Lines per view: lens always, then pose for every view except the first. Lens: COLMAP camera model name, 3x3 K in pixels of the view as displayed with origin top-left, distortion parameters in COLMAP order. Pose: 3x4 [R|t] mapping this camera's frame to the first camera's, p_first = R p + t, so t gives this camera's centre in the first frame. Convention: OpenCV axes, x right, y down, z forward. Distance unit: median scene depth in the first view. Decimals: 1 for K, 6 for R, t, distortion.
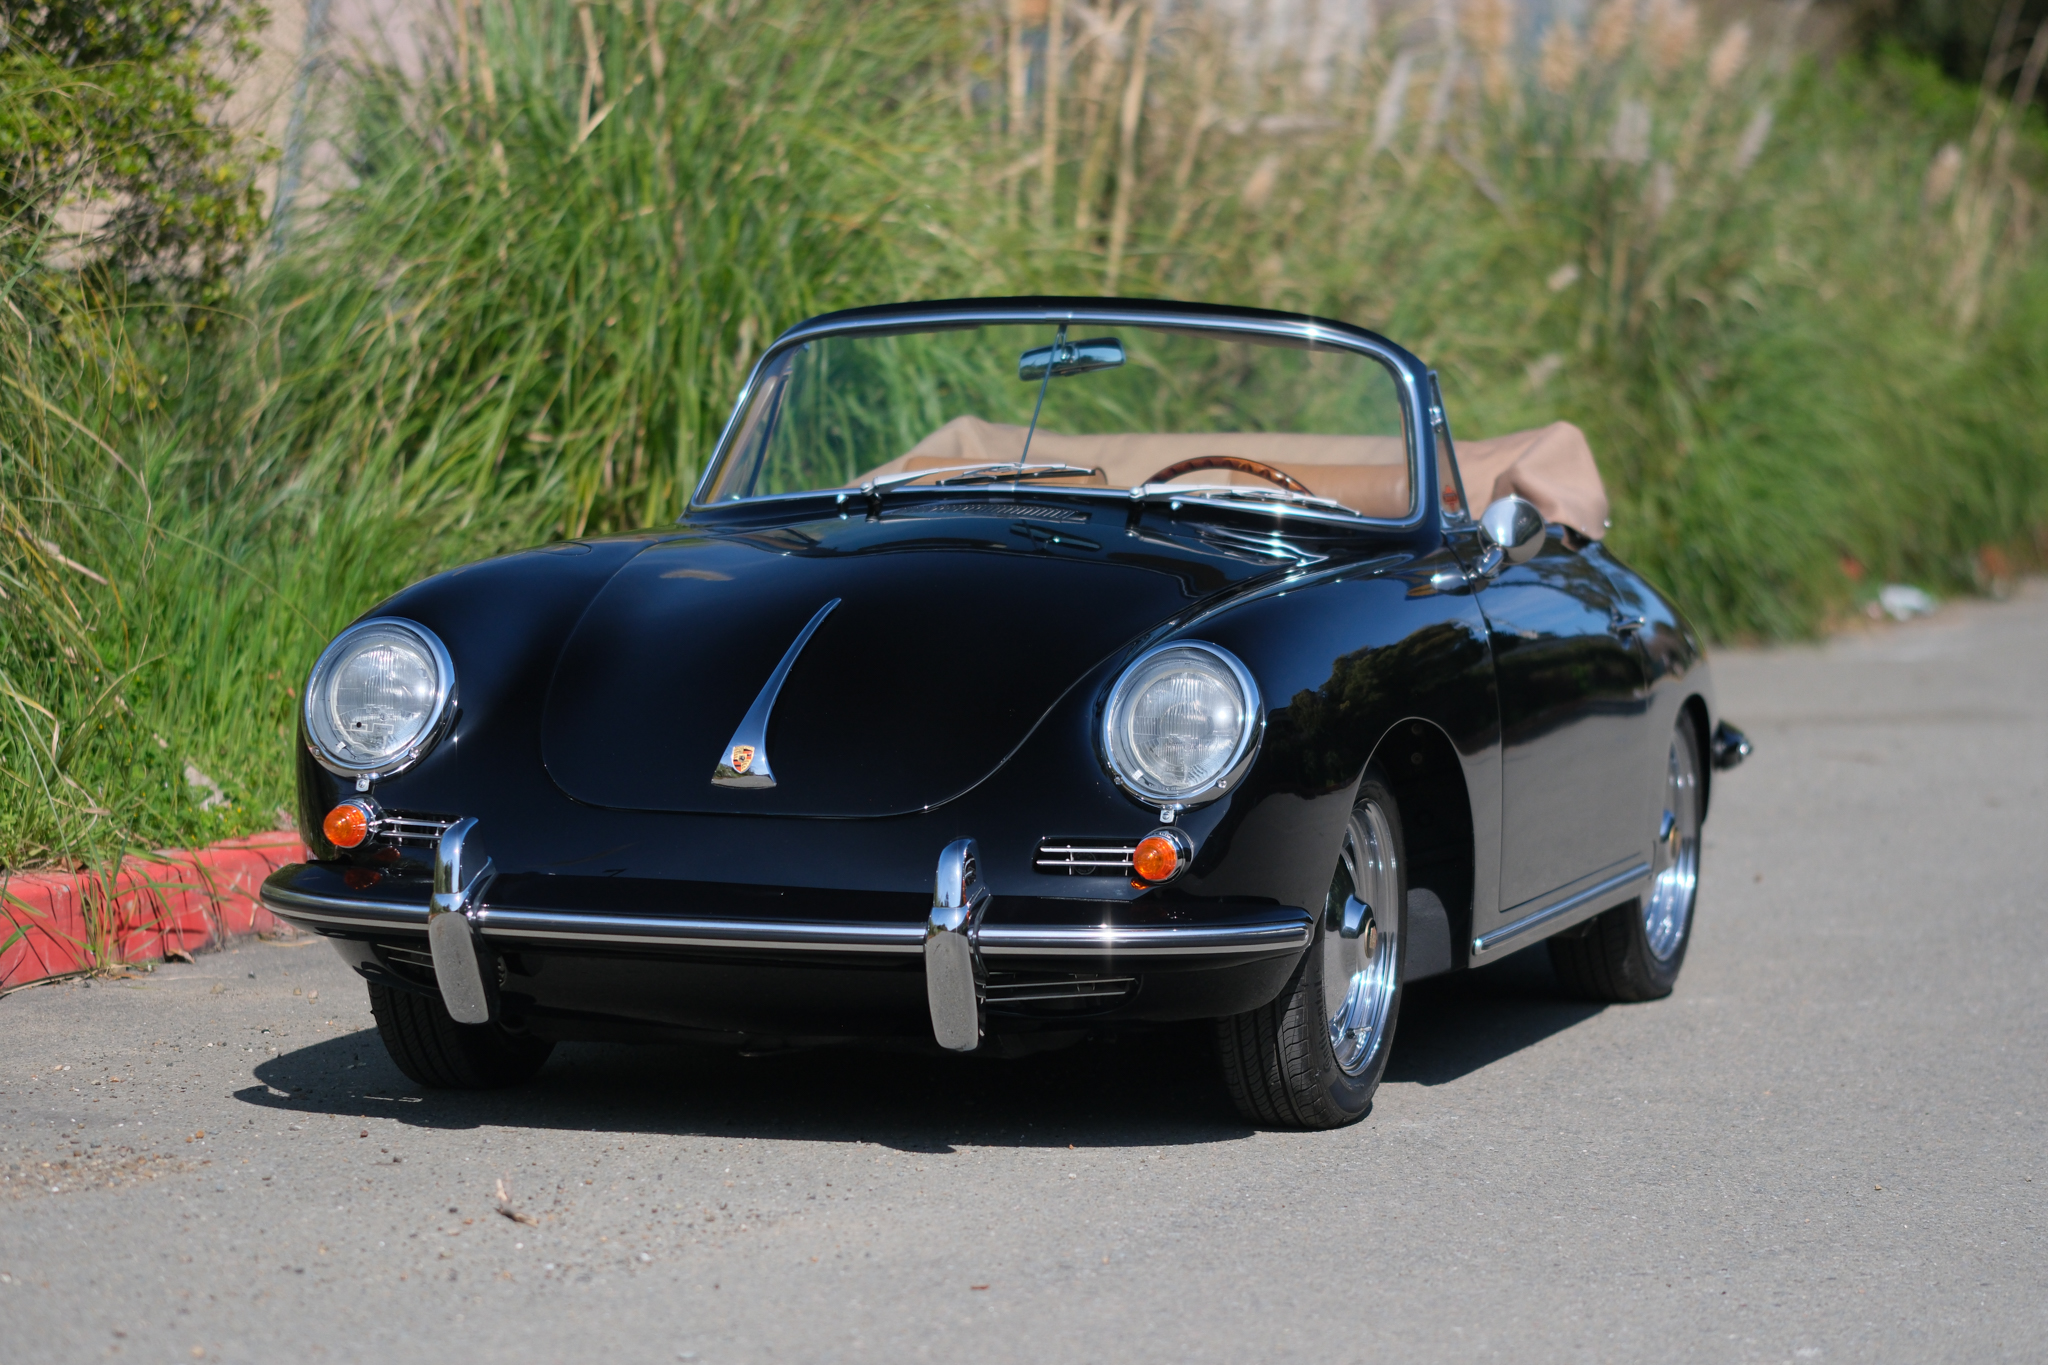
lens RADIAL K [[7888.0, 0, 1024.5], [0, 7888.0, 685.0], [0, 0, 1]] dist [0.174421, 0.000000]
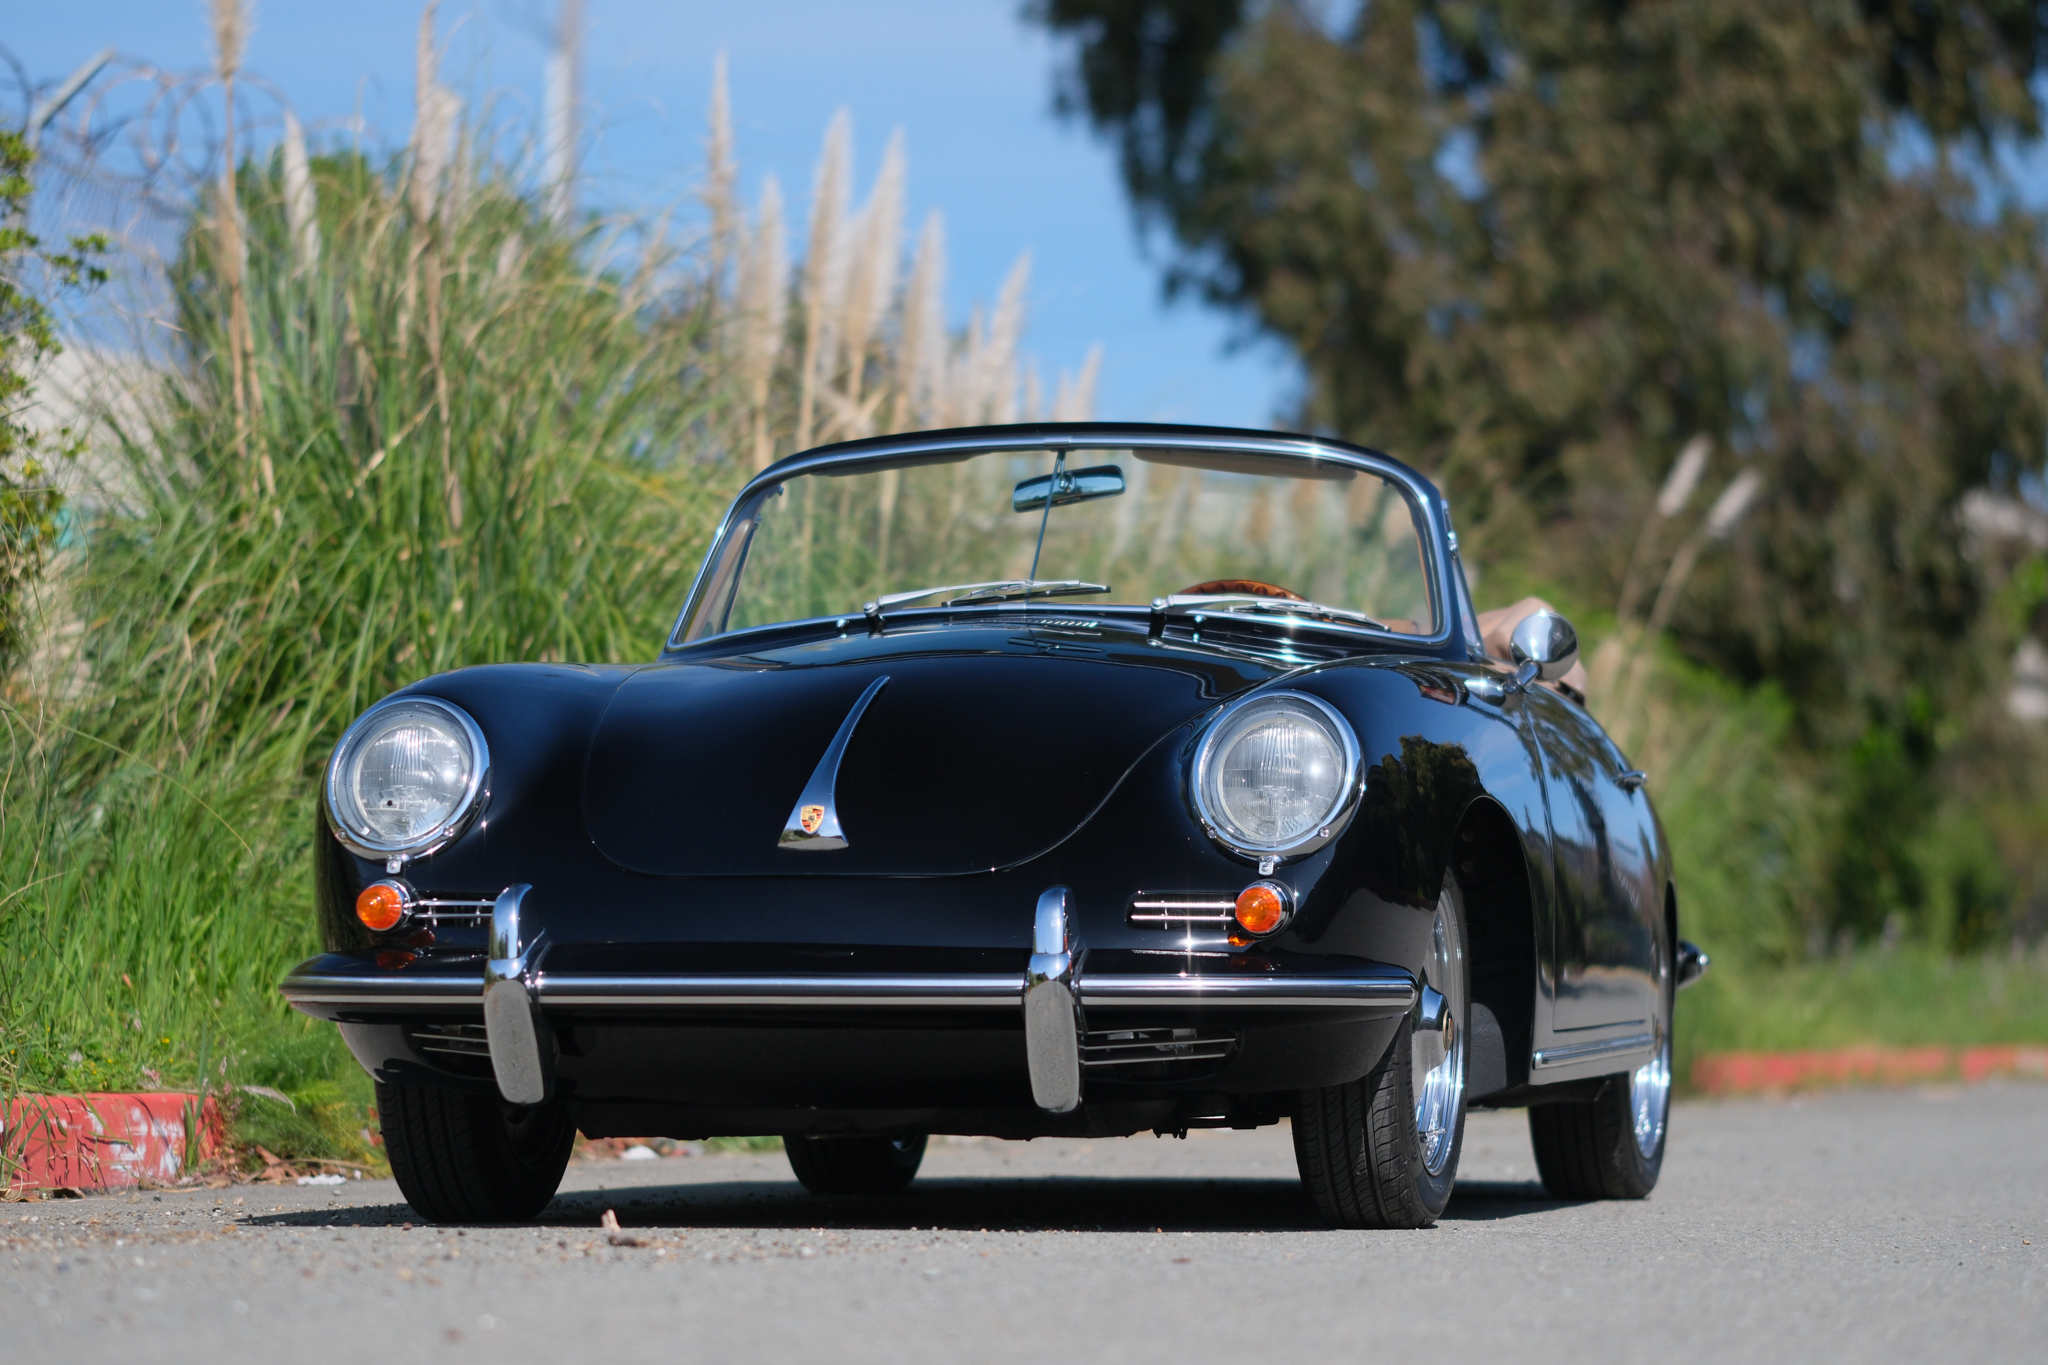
lens RADIAL K [[7888.0, 0, 1024.3], [0, 7888.0, 681.0], [0, 0, 1]] dist [0.174421, 0.000000]
pose [[0.996748, -0.004835, 0.080440, -0.084986], [0.012981, 0.994796, -0.101056, 0.087405], [-0.079533, 0.101772, 0.991623, 0.056698]]
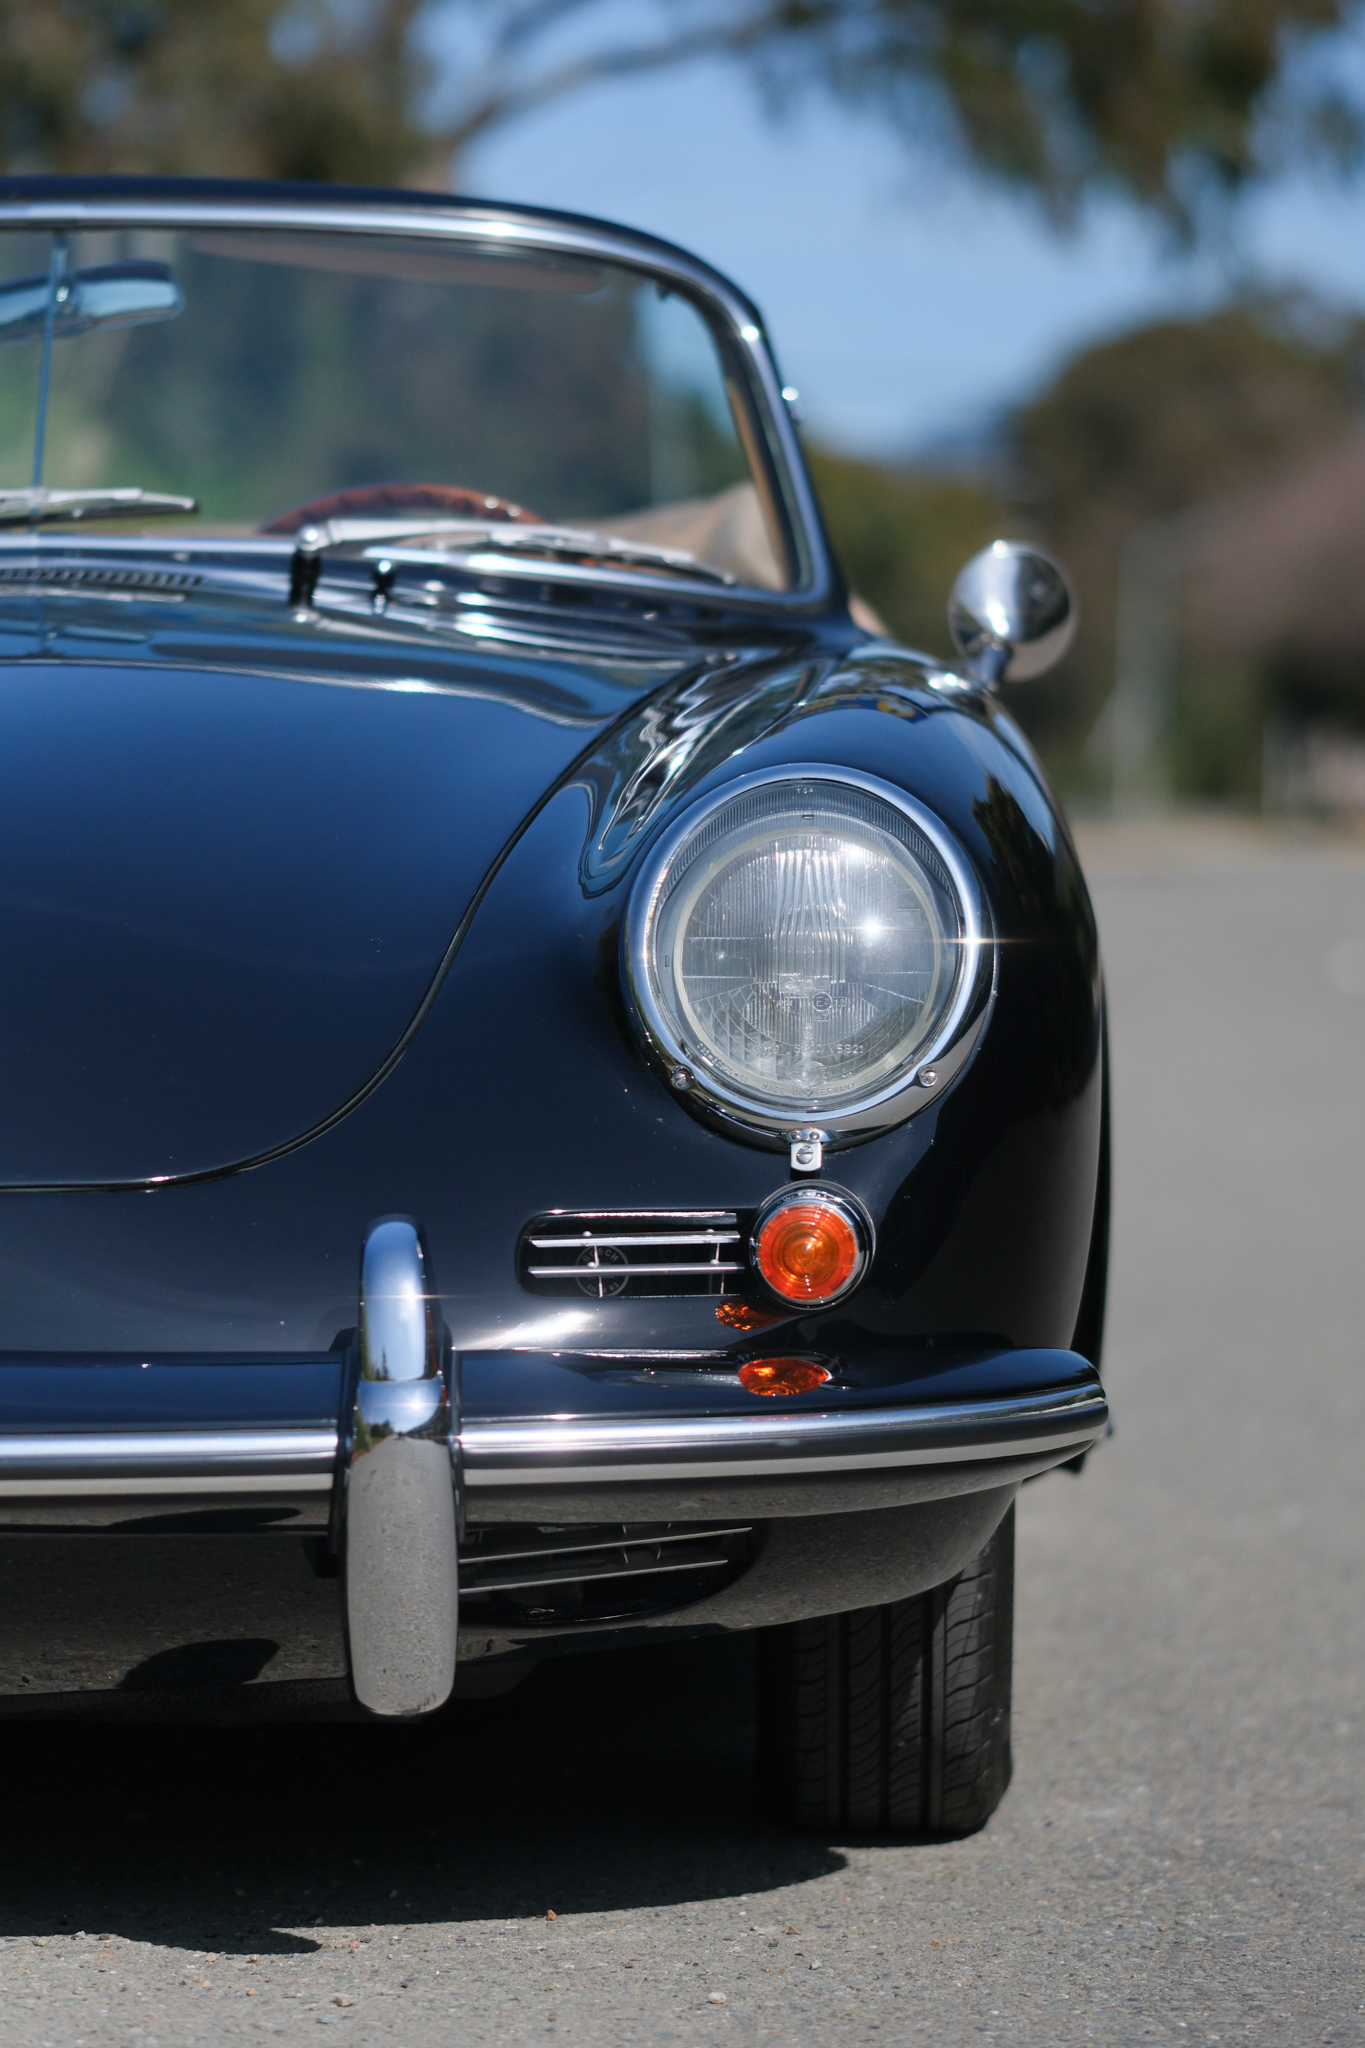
lens RADIAL K [[7888.0, 0, 648.8], [0, 7888.0, 946.5], [0, 0, 1]] dist [0.174421, 0.000000]
pose [[0.960764, -0.026985, 0.276052, -0.109152], [0.035926, 0.998979, -0.027384, 0.016214], [-0.275032, 0.036227, 0.960752, 0.562240]]
